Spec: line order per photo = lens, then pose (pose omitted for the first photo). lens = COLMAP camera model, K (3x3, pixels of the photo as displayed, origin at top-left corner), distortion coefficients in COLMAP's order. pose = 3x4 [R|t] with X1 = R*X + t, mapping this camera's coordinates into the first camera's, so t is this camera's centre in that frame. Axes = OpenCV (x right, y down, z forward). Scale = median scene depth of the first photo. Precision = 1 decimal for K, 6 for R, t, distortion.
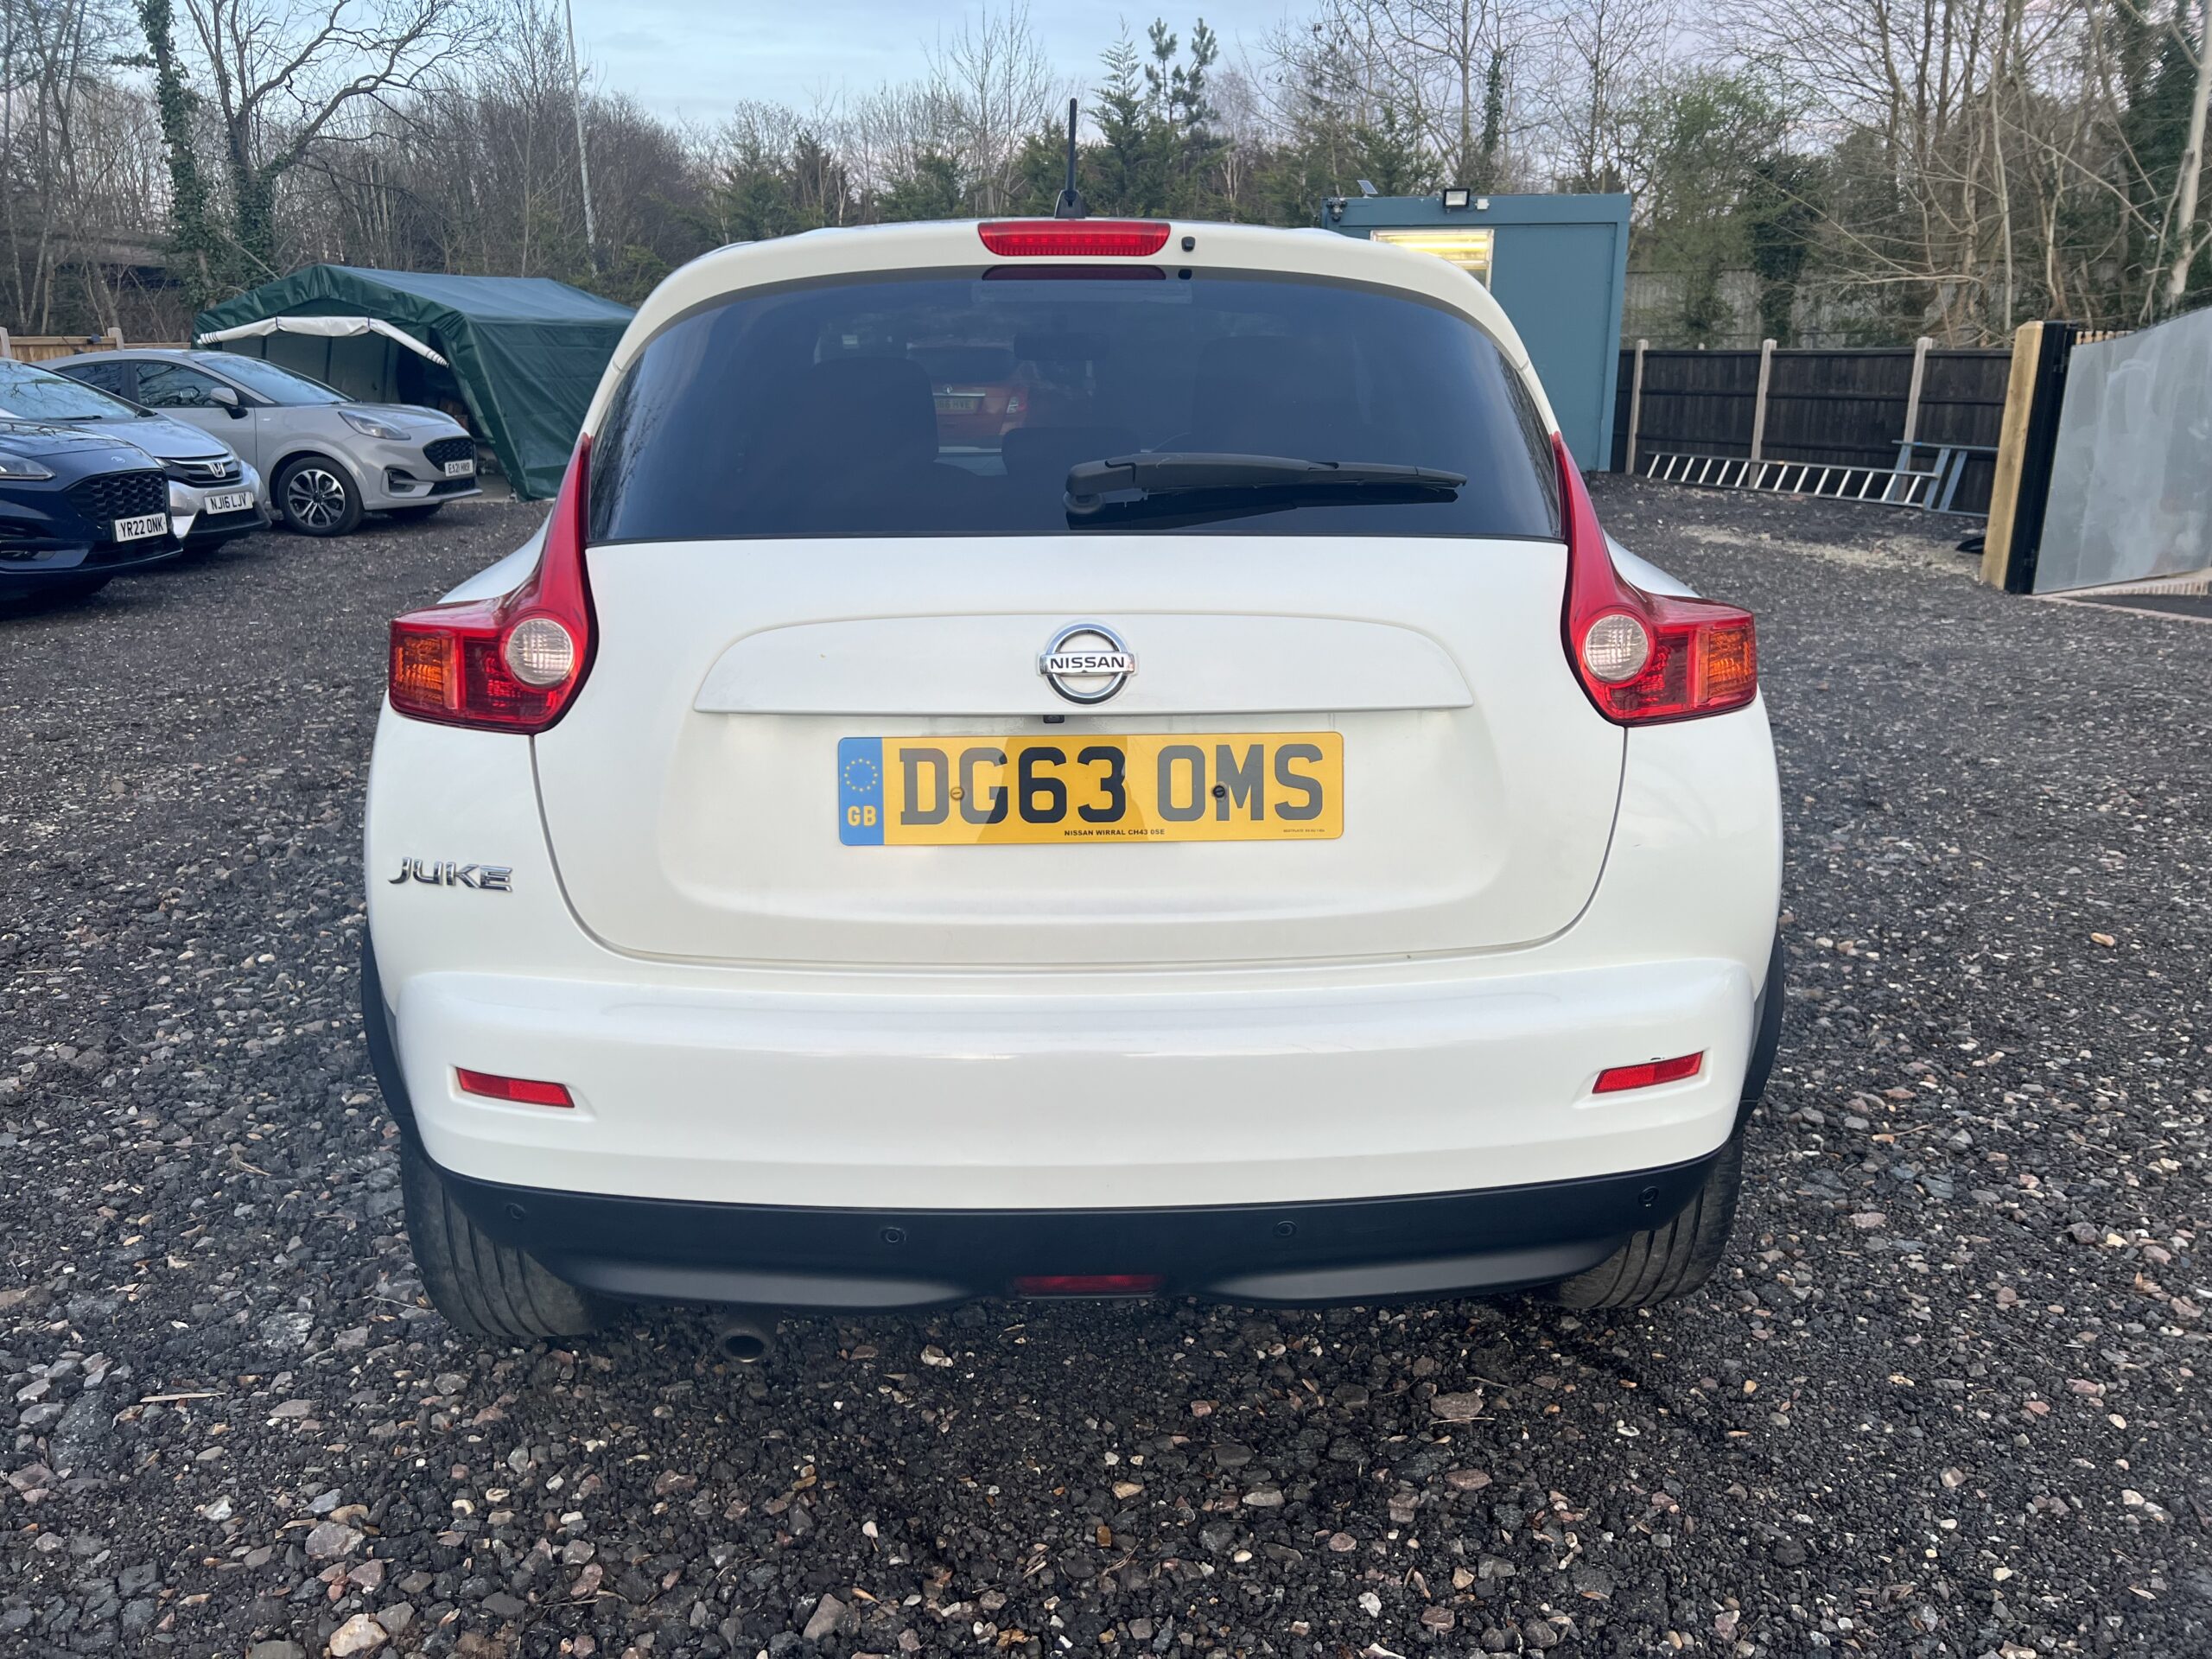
lens RADIAL K [[1696.6, 0, 1085.1], [0, 1696.6, 849.3], [0, 0, 1]] dist [0.054611, -0.058544]
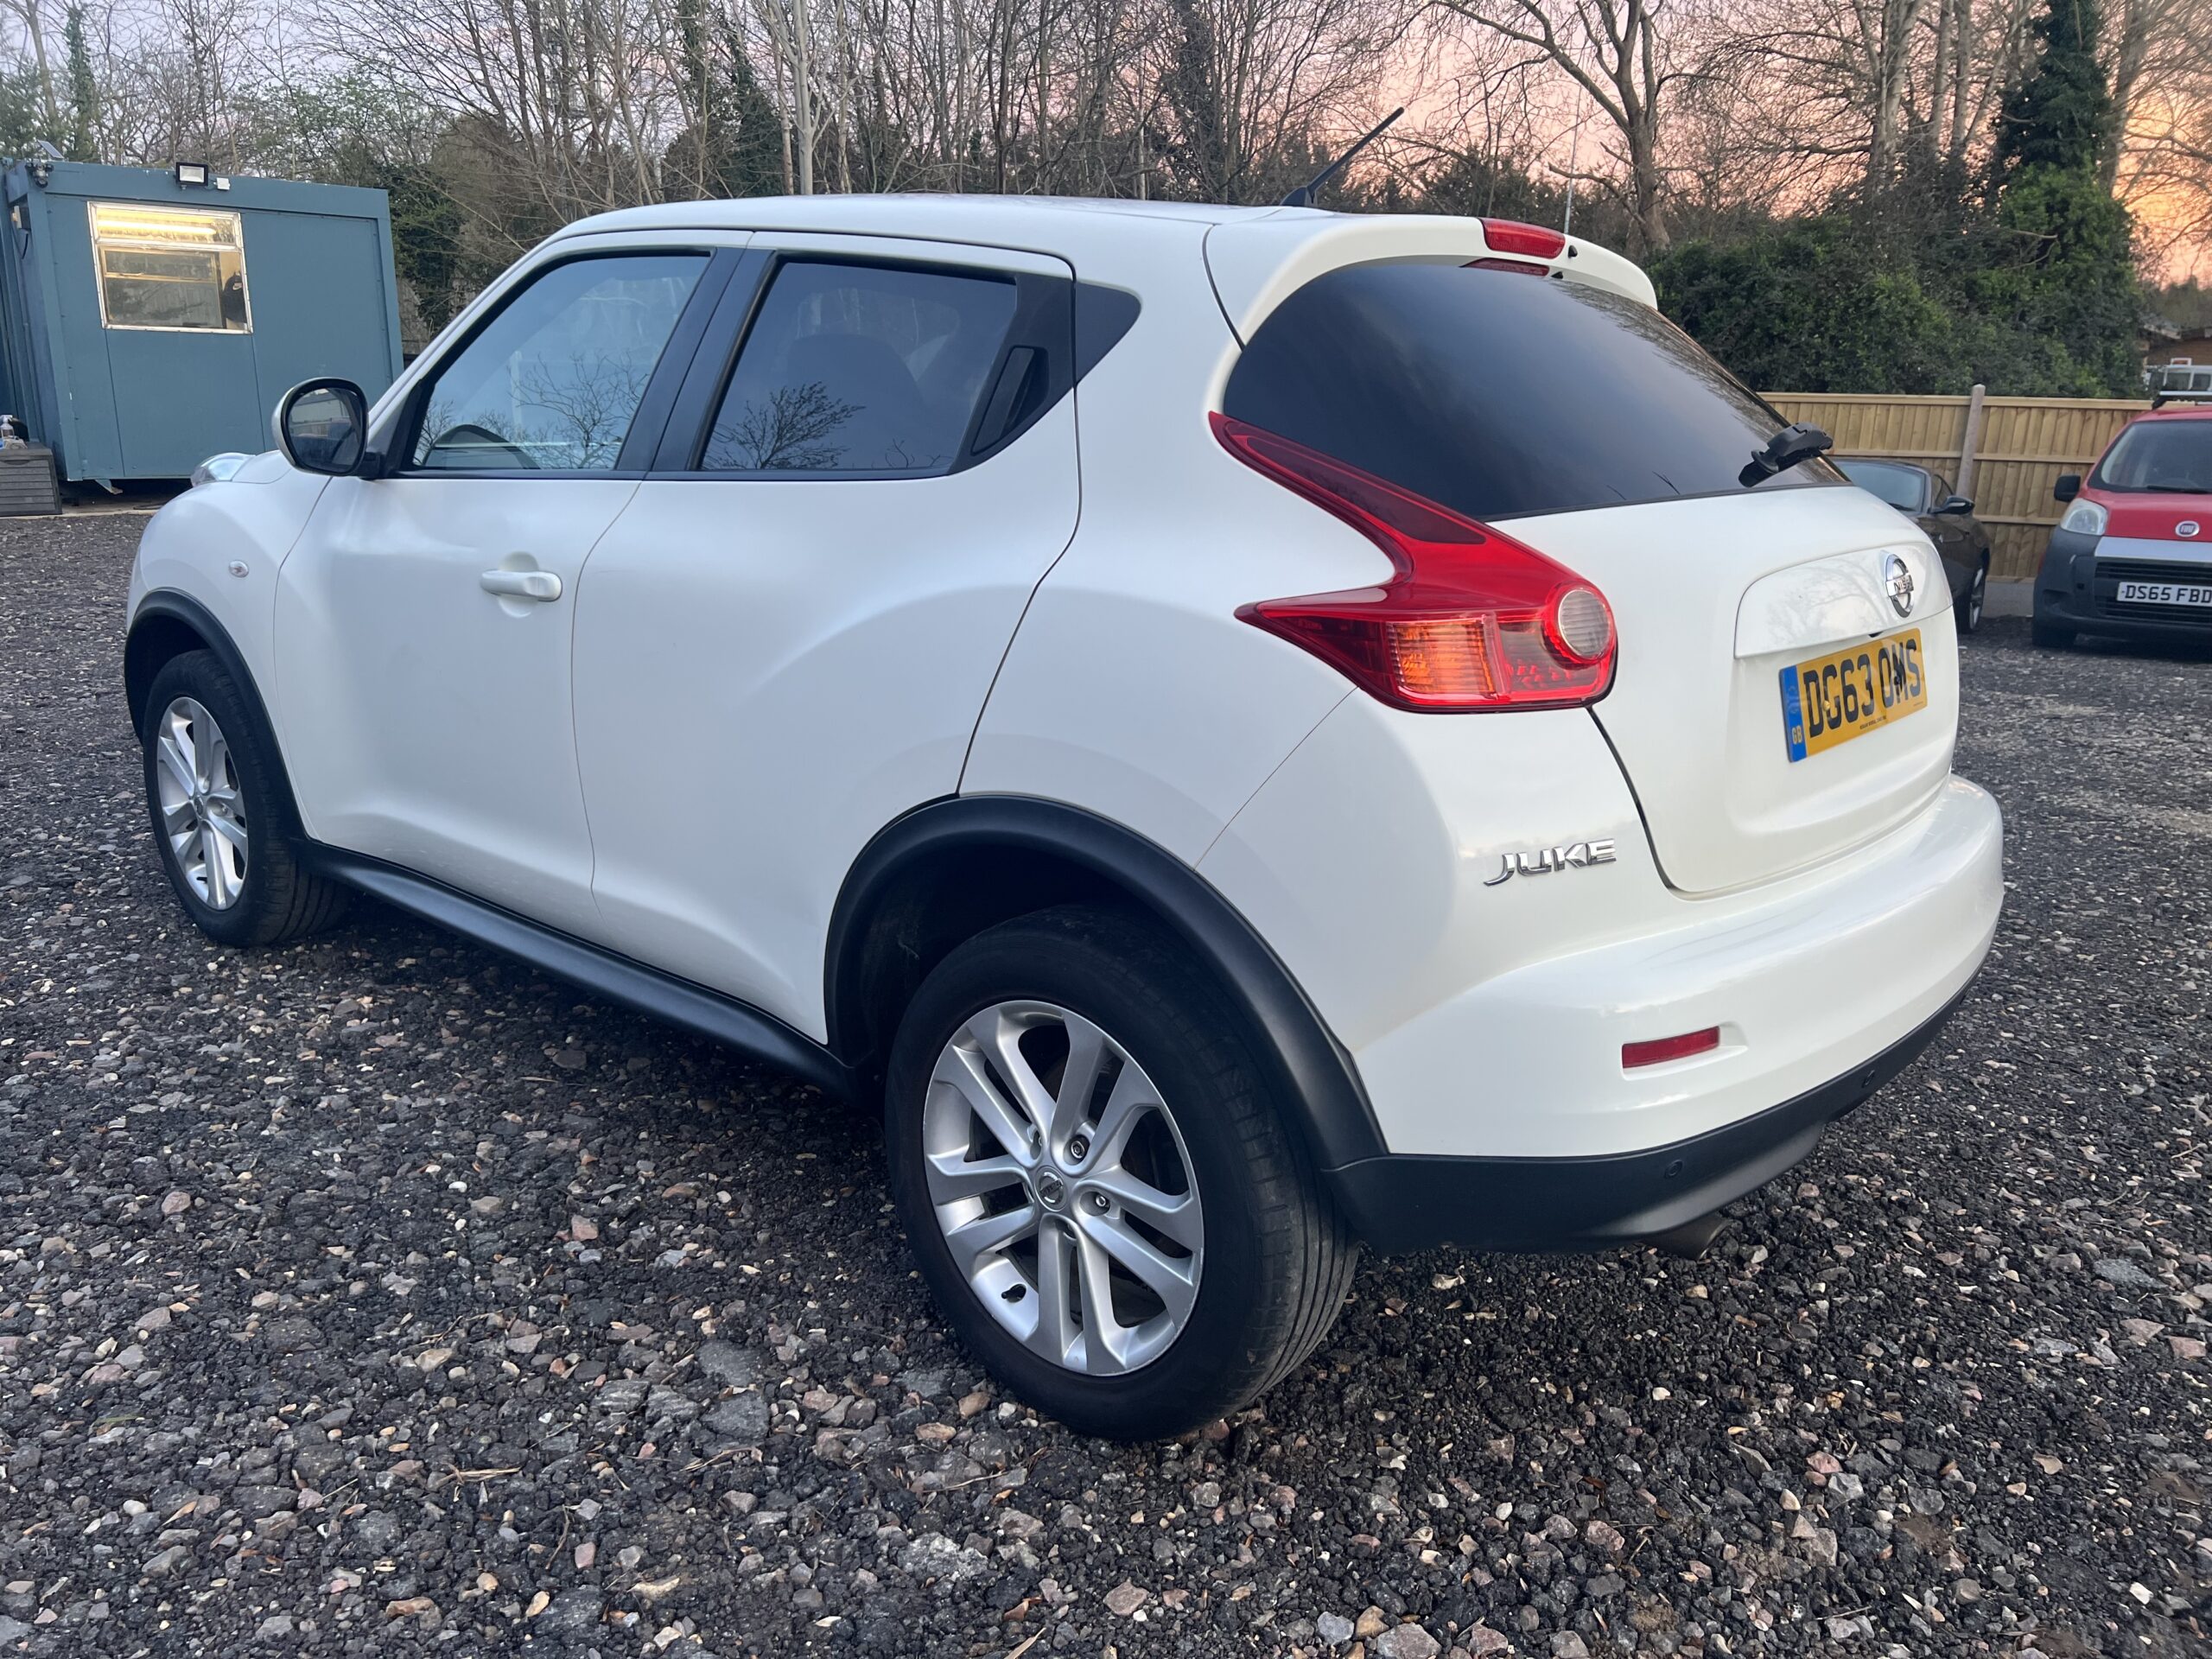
lens RADIAL K [[1696.6, 0, 1105.8], [0, 1696.6, 832.9], [0, 0, 1]] dist [0.054611, -0.058544]
pose [[0.676121, -0.171002, 0.716672, -1.090196], [0.180739, 0.981468, 0.063671, -0.095246], [-0.714278, 0.086481, 0.694498, 0.448124]]
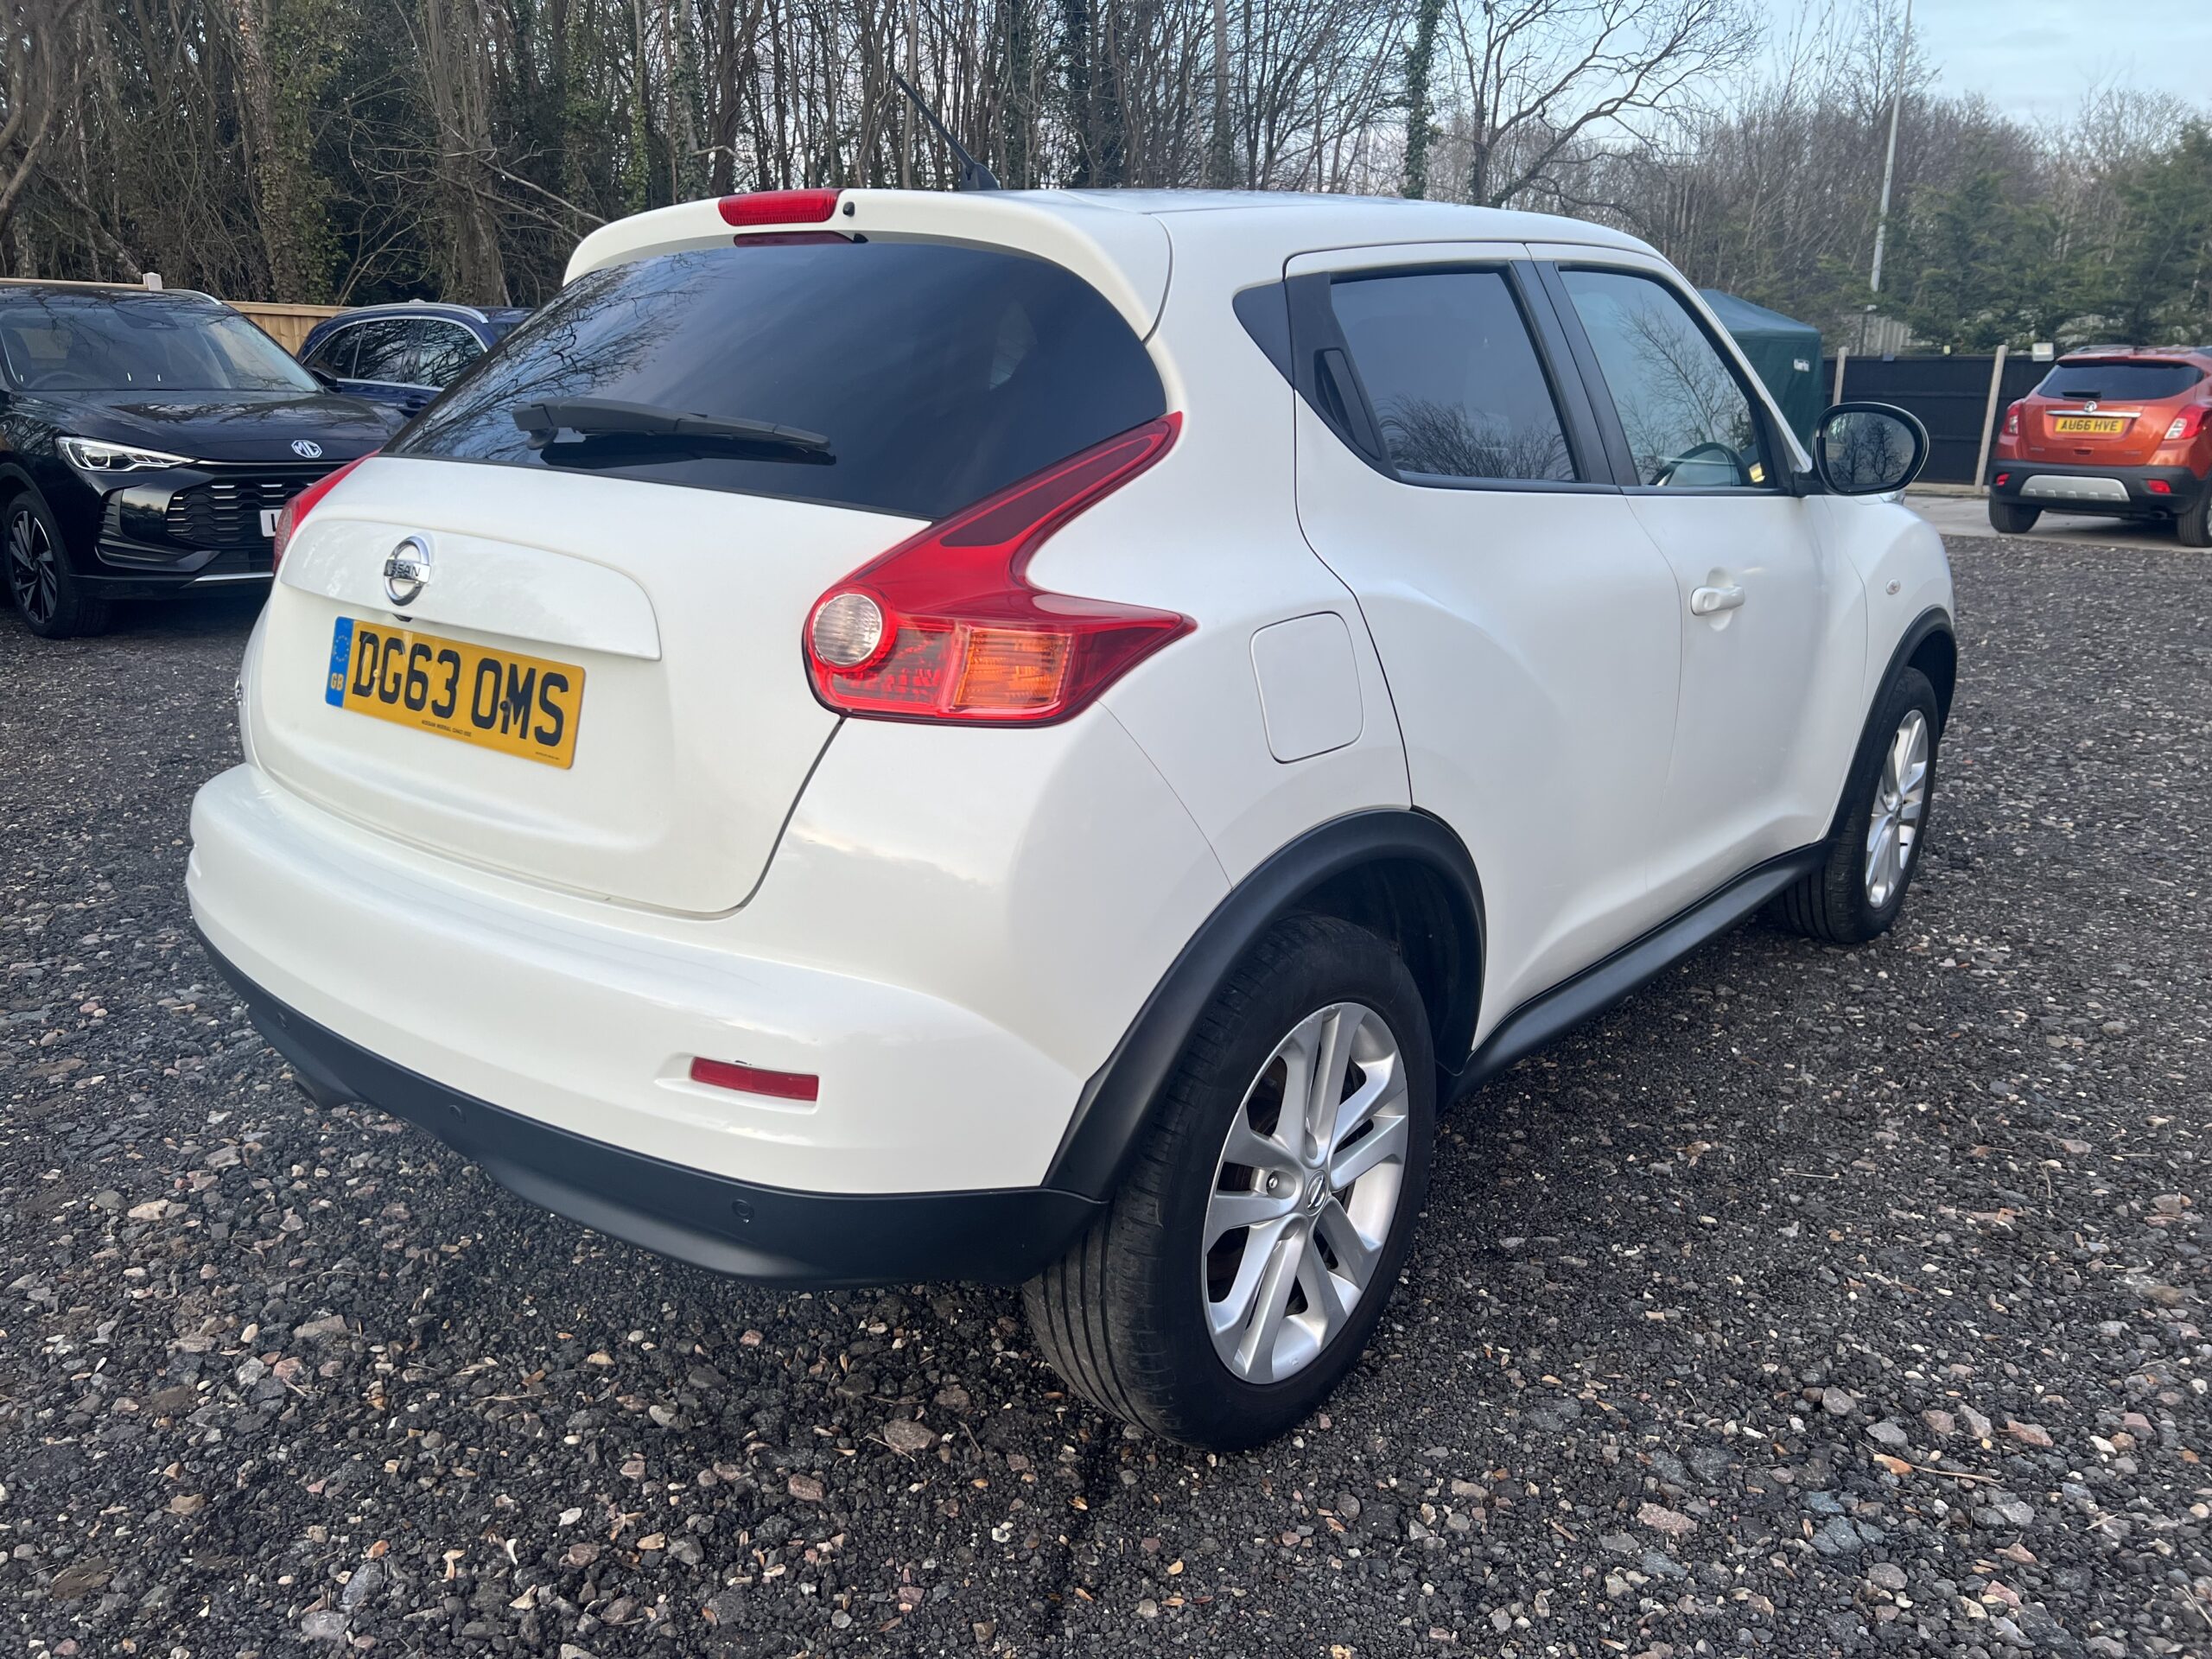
lens RADIAL K [[1696.6, 0, 1098.7], [0, 1696.6, 837.3], [0, 0, 1]] dist [0.054611, -0.058544]
pose [[0.744142, 0.195476, -0.638781, 0.909910], [-0.205391, 0.976860, 0.059665, -0.080641], [0.635663, 0.086800, 0.767072, 0.347236]]
